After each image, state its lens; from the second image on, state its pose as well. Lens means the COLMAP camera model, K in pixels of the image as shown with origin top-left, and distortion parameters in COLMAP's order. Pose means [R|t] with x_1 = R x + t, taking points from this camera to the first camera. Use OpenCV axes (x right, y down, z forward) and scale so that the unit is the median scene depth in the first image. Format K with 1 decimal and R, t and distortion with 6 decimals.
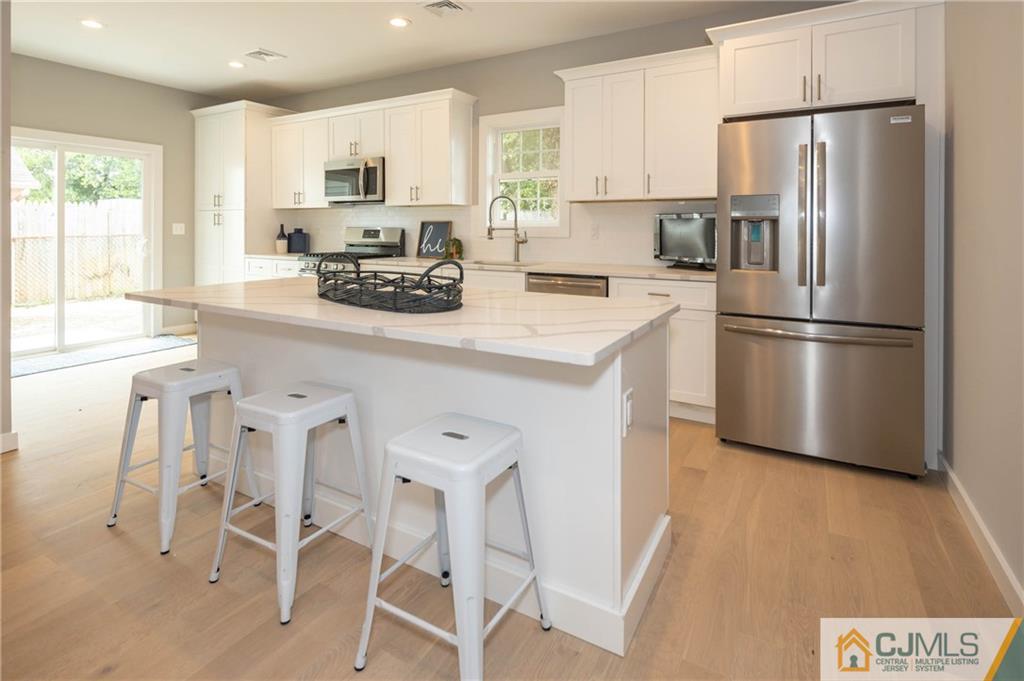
lens RADIAL K [[505.1, 0, 517.4], [0, 505.1, 258.6], [0, 0, 1]] dist [-0.000414, 0.000135]
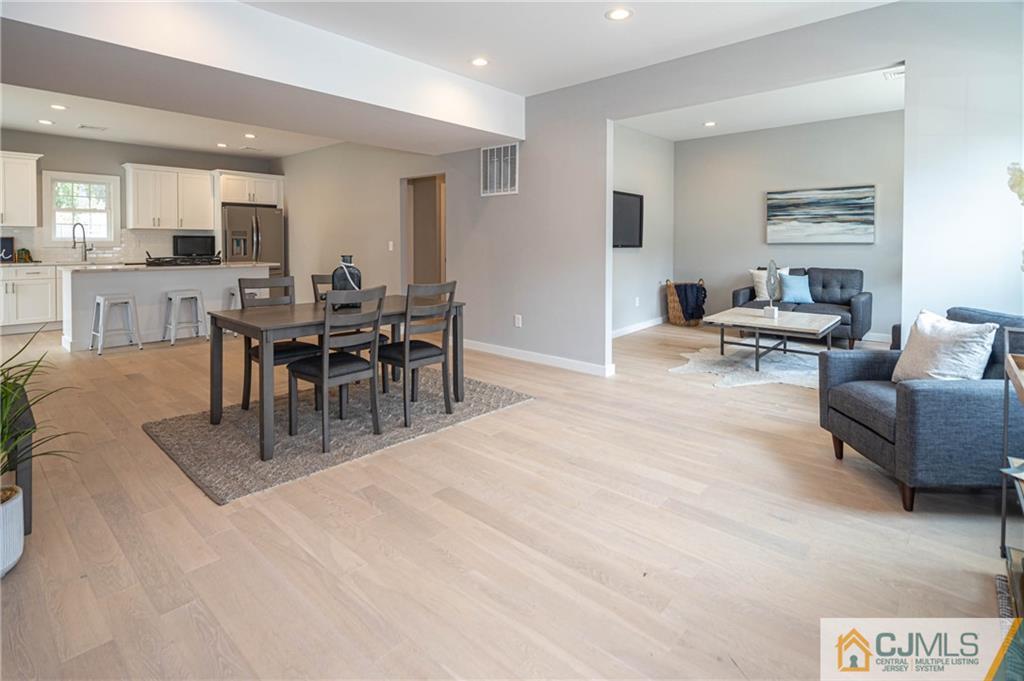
lens RADIAL K [[510.2, 0, 504.3], [0, 510.2, 255.7], [0, 0, 1]] dist [-0.002844, -0.001076]
pose [[0.218864, -0.024623, 0.975445, -1.236184], [0.059961, 0.998132, 0.011742, 0.046591], [-0.973911, 0.055919, 0.219932, -0.689123]]
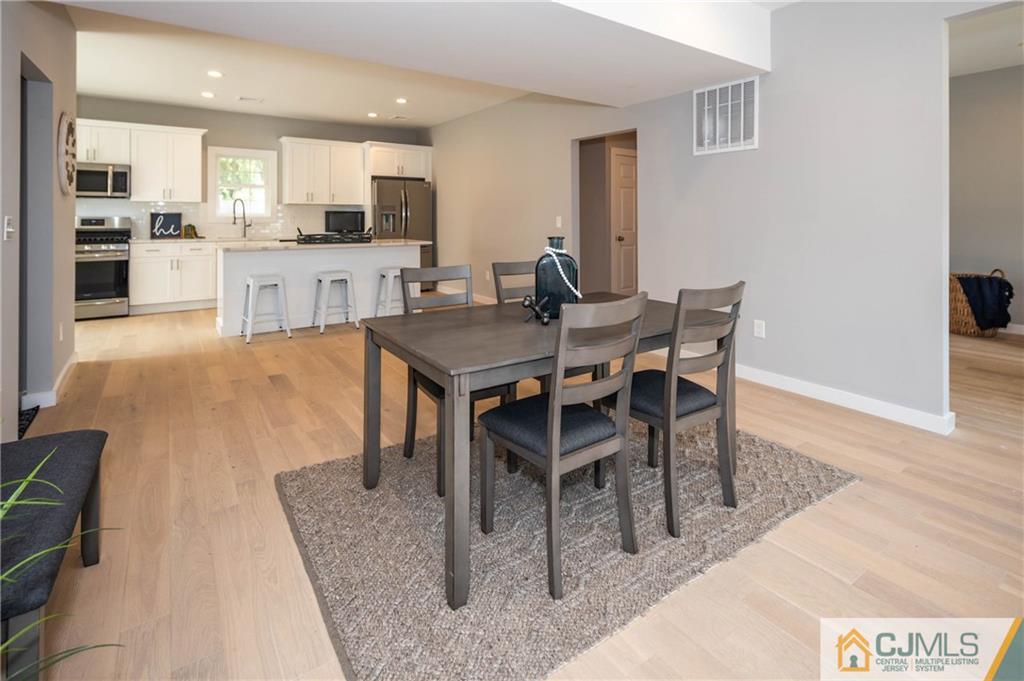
lens RADIAL K [[496.4, 0, 513.8], [0, 496.4, 225.3], [0, 0, 1]] dist [0.001353, 0.000004]
pose [[0.425971, -0.012175, 0.904655, -1.006397], [0.056442, 0.998319, -0.013141, 0.034269], [-0.902975, 0.056659, 0.425942, -0.469183]]
